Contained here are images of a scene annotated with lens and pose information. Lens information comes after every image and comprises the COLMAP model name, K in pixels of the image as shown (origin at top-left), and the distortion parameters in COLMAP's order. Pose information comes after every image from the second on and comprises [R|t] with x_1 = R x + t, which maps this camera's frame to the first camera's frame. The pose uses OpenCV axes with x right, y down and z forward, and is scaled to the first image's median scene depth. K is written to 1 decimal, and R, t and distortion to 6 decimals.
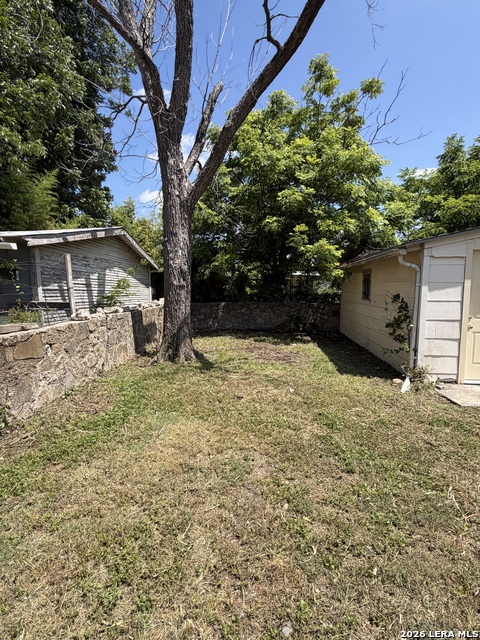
lens RADIAL K [[311.6, 0, 241.1], [0, 311.6, 319.8], [0, 0, 1]] dist [0.002030, -0.000705]
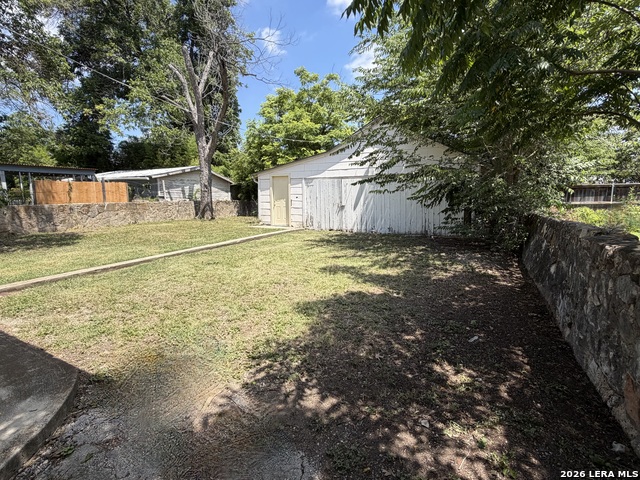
lens RADIAL K [[311.6, 0, 318.4], [0, 311.6, 244.0], [0, 0, 1]] dist [0.002030, -0.000705]
pose [[0.936163, 0.052432, -0.347635, 1.615612], [-0.036157, 0.997932, 0.053142, 0.162512], [0.349702, -0.037180, 0.936123, -1.121496]]
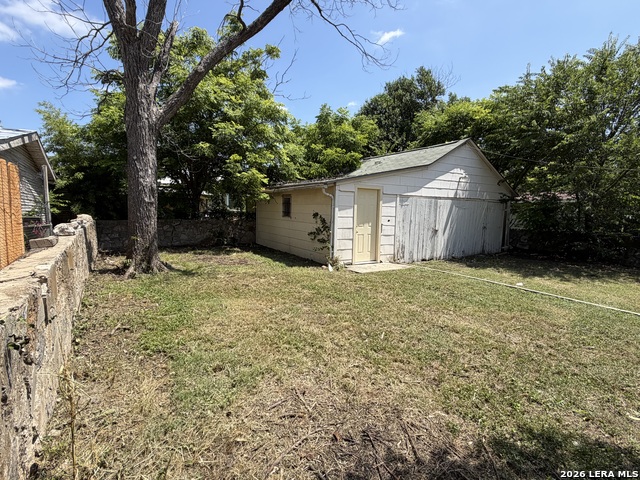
lens RADIAL K [[311.6, 0, 322.0], [0, 311.6, 241.1], [0, 0, 1]] dist [0.002030, -0.000705]
pose [[0.787582, -0.044265, 0.614619, -0.388810], [0.041092, 0.998969, 0.019290, 0.026063], [-0.614839, 0.010064, 0.788589, -0.202810]]
